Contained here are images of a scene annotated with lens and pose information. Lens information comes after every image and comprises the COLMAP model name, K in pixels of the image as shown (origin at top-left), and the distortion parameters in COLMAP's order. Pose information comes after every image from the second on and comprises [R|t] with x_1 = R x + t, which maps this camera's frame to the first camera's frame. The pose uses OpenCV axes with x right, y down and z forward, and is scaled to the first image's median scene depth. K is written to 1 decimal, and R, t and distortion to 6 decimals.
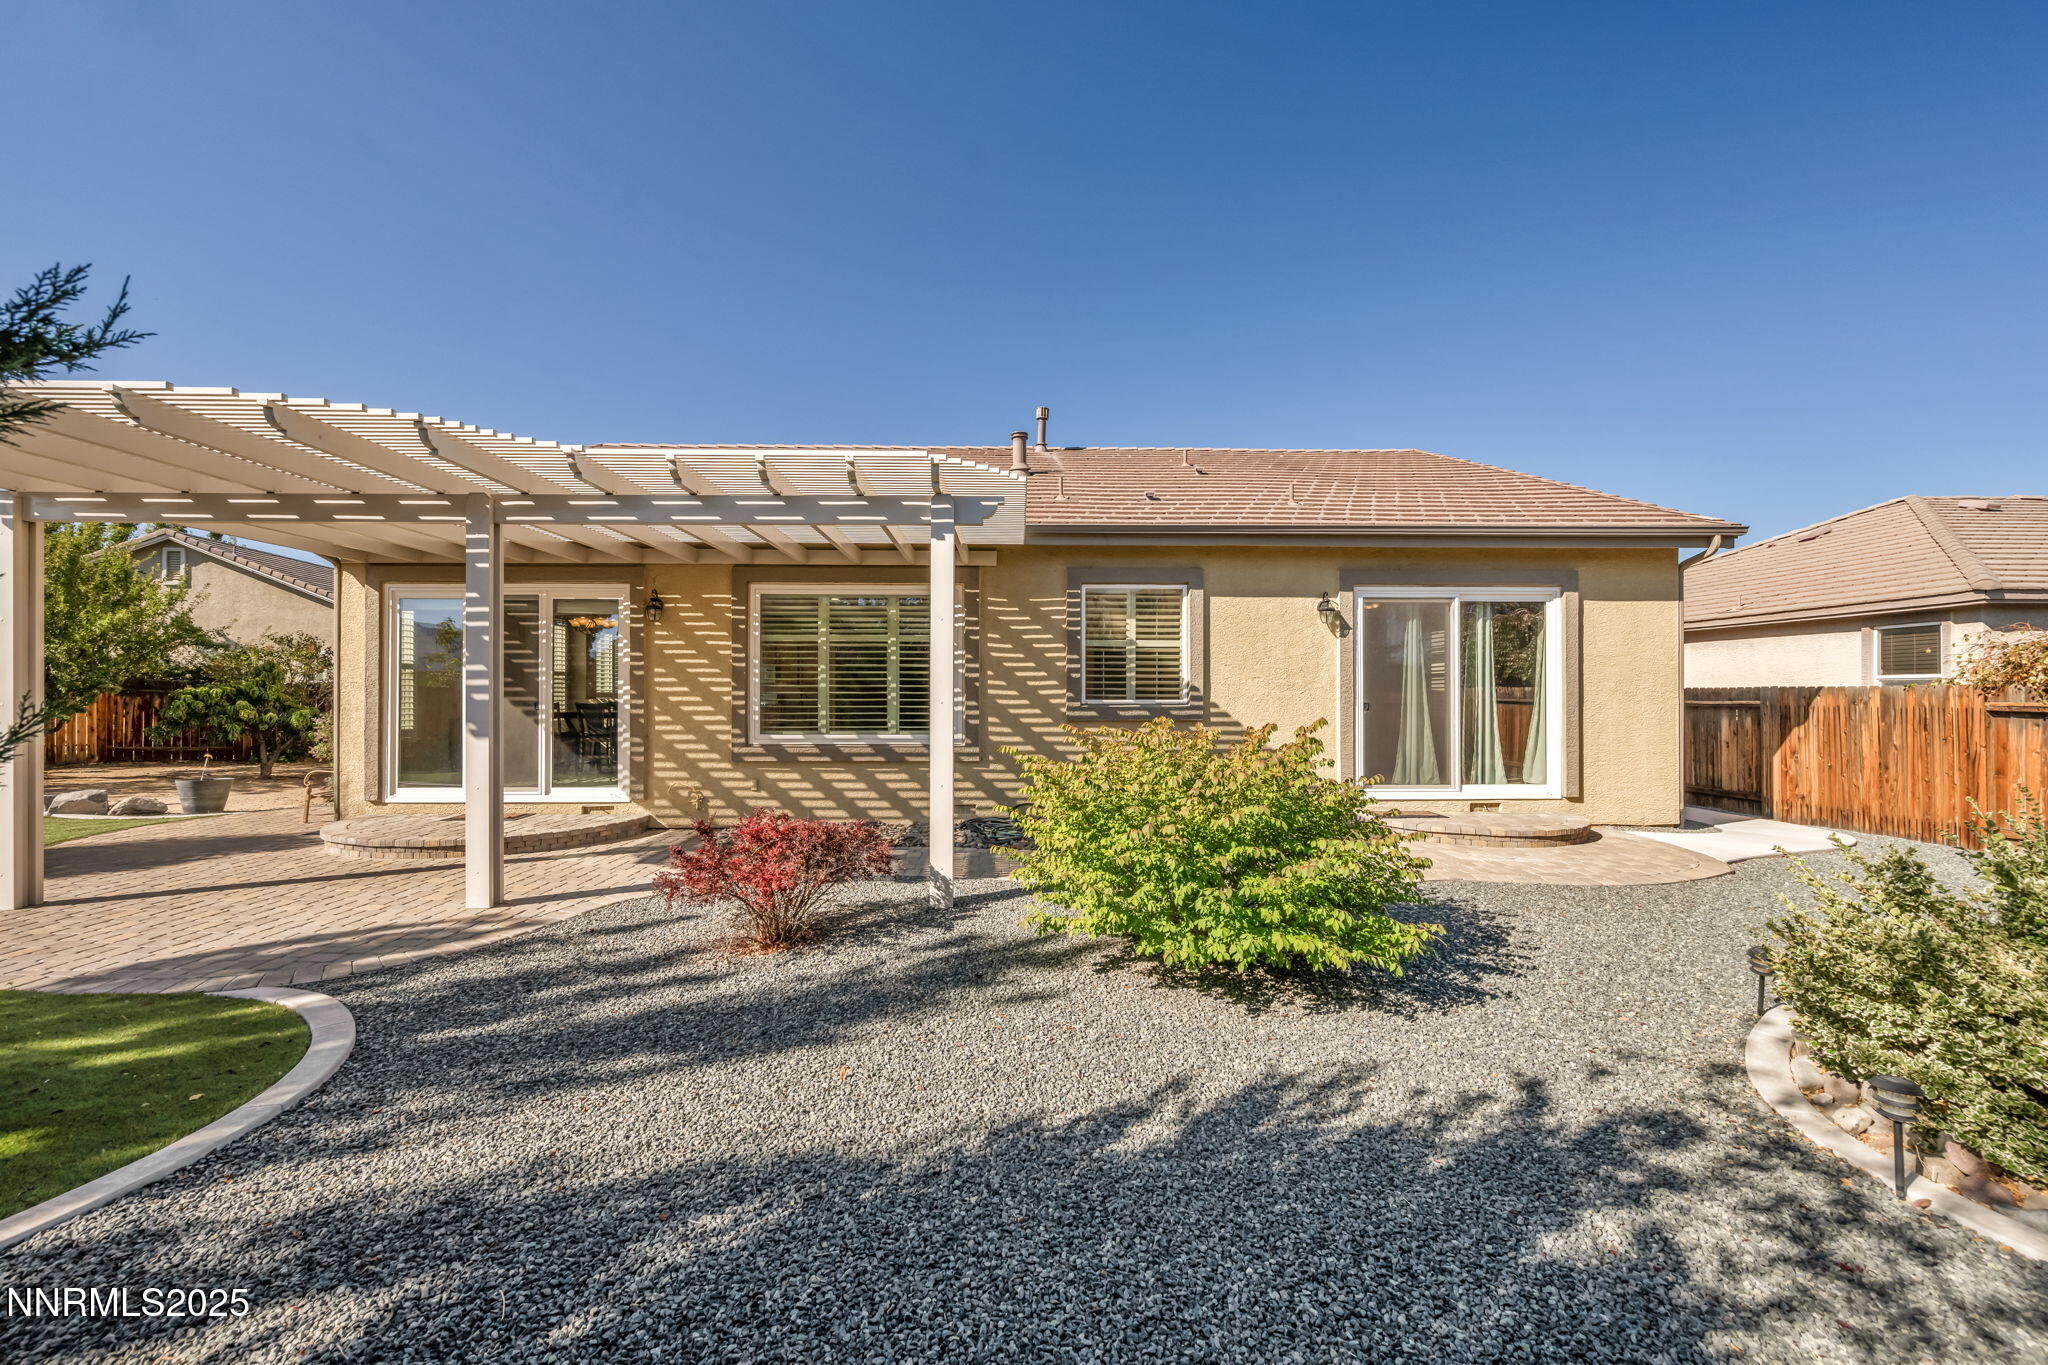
lens RADIAL K [[836.8, 0, 1013.0], [0, 836.8, 686.5], [0, 0, 1]] dist [-0.004038, 0.000775]
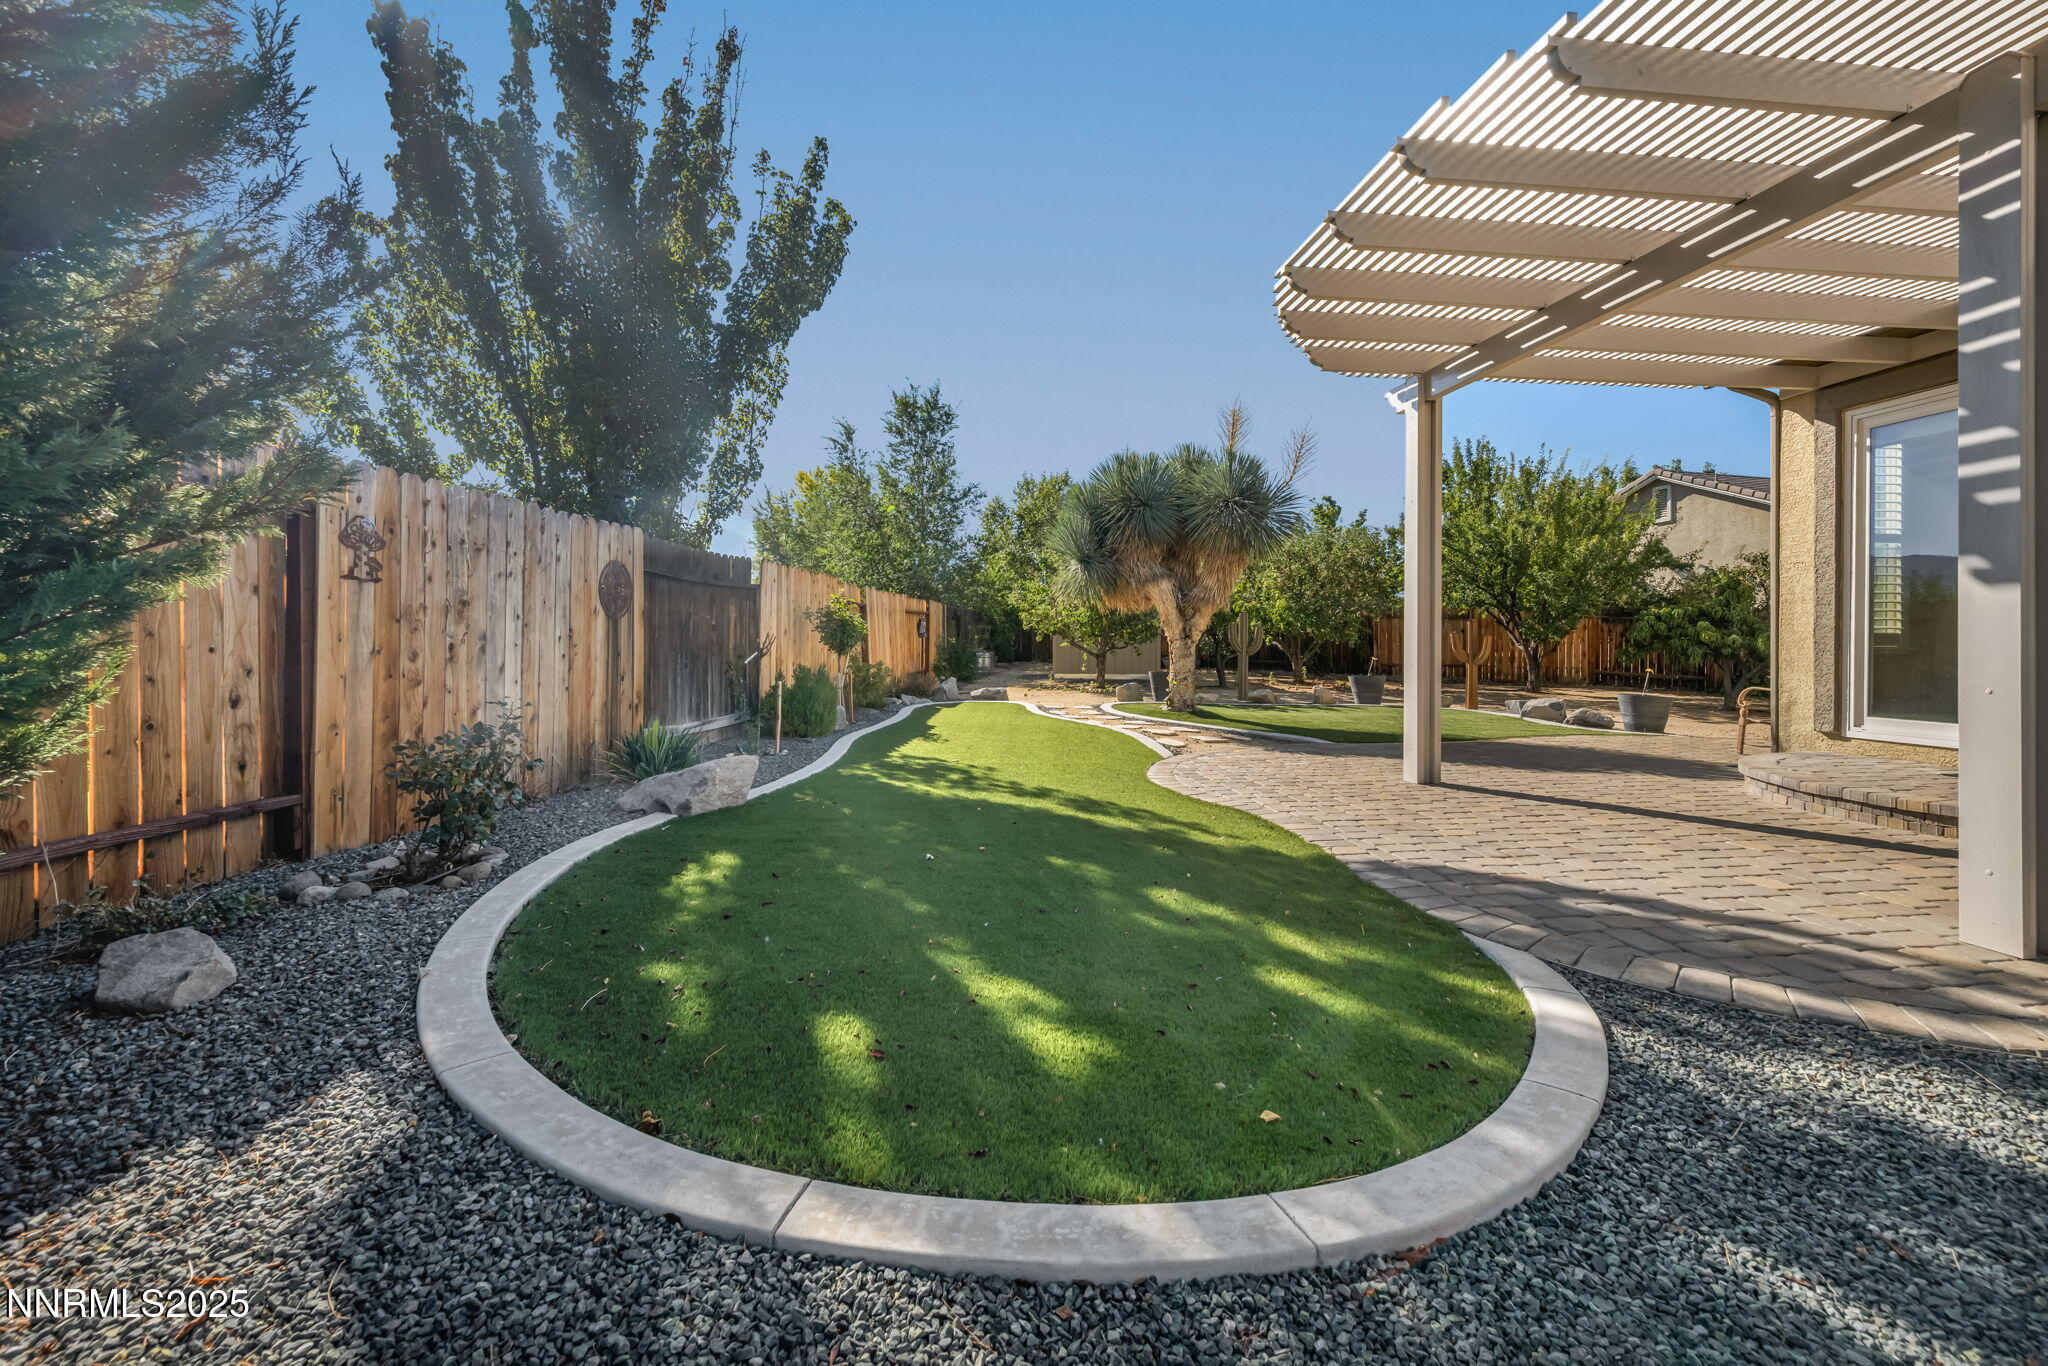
lens RADIAL K [[836.8, 0, 1028.0], [0, 836.8, 640.0], [0, 0, 1]] dist [-0.004038, 0.000775]
pose [[0.105774, -0.002227, -0.994388, -0.156991], [0.000793, 0.999997, -0.002156, 0.062203], [0.994390, -0.000561, 0.105775, 0.277999]]
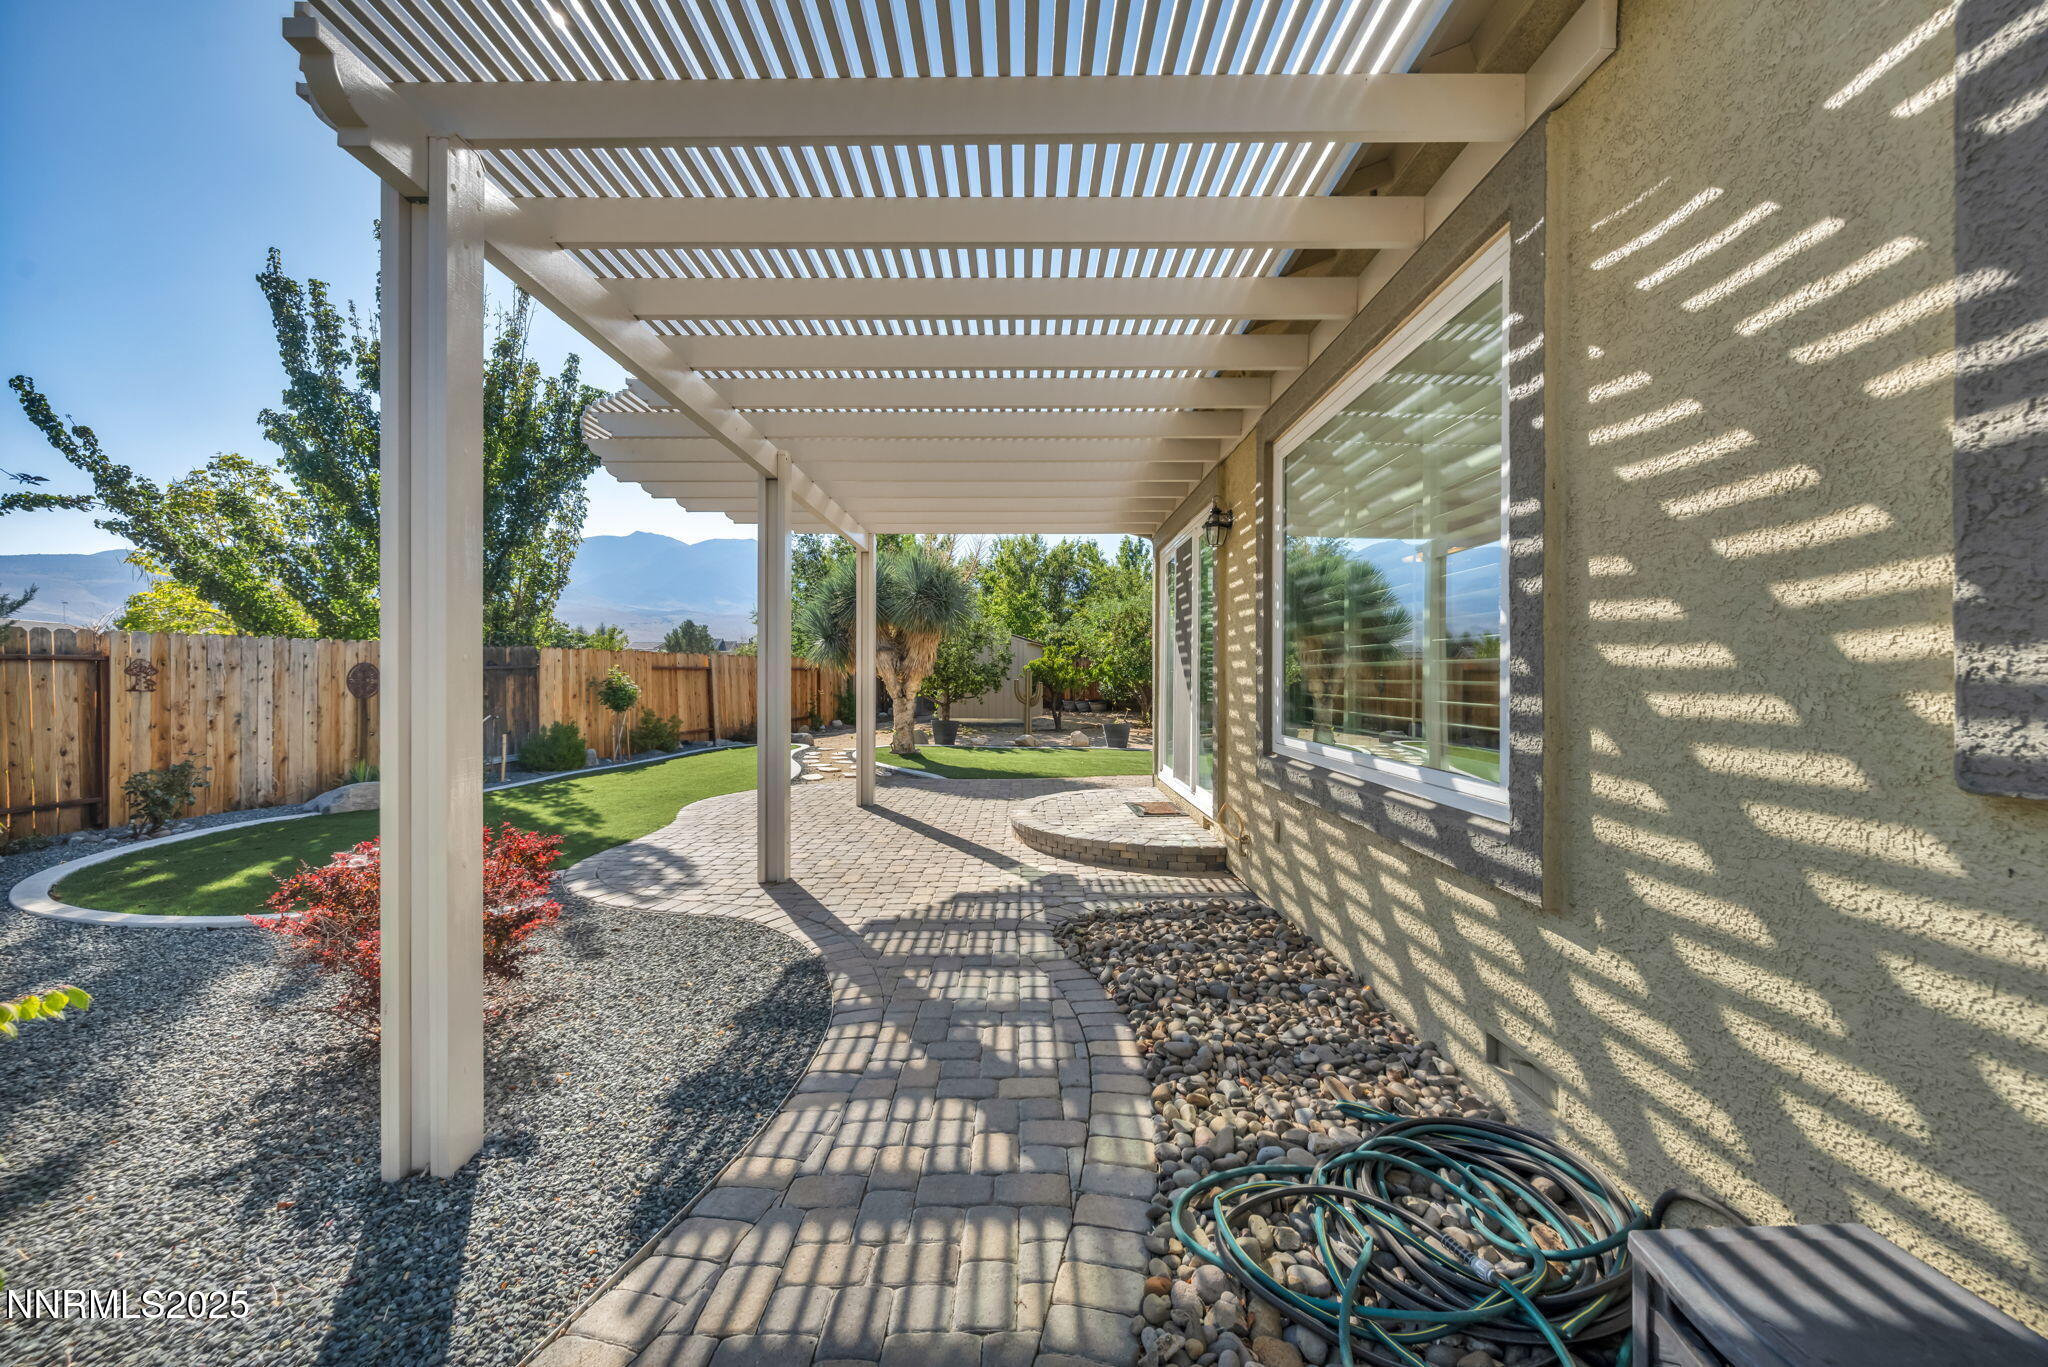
lens RADIAL K [[836.8, 0, 1032.0], [0, 836.8, 677.0], [0, 0, 1]] dist [-0.004038, 0.000775]
pose [[-0.008526, 0.001579, -0.999962, 0.190808], [0.003277, 0.999993, 0.001551, 0.021727], [0.999958, -0.003264, -0.008532, 0.842470]]
